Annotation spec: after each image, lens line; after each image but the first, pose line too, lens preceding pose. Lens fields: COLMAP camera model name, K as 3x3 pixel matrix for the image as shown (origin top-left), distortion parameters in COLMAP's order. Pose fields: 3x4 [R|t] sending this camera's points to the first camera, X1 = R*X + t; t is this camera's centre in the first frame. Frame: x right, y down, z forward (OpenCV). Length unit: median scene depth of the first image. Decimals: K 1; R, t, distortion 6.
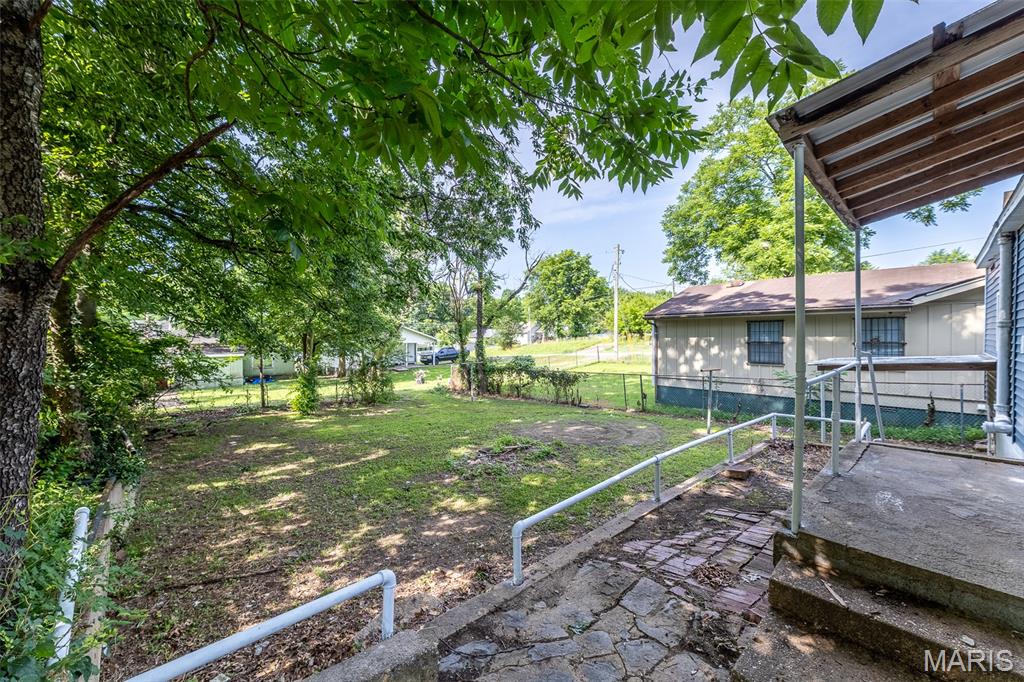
lens RADIAL K [[406.7, 0, 511.2], [0, 406.7, 336.3], [0, 0, 1]] dist [0.005258, -0.000164]
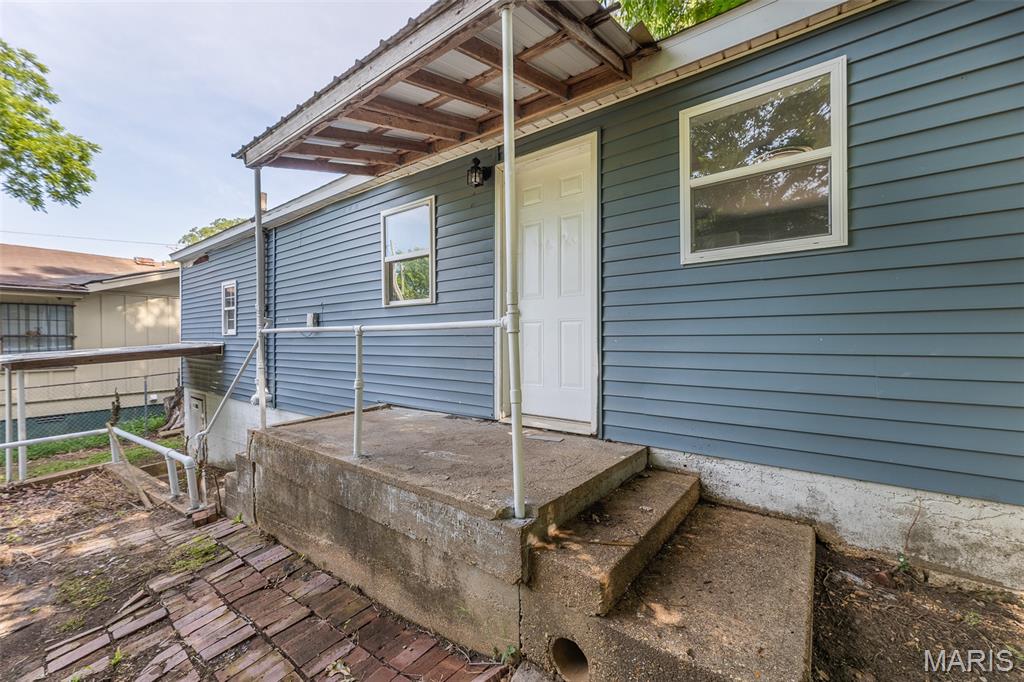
lens RADIAL K [[406.7, 0, 506.2], [0, 406.7, 340.0], [0, 0, 1]] dist [0.005258, -0.000164]
pose [[-0.157014, 0.005415, 0.987581, -0.009407], [0.009048, 0.999951, -0.004044, 0.038304], [-0.987555, 0.008301, -0.157056, 0.273770]]
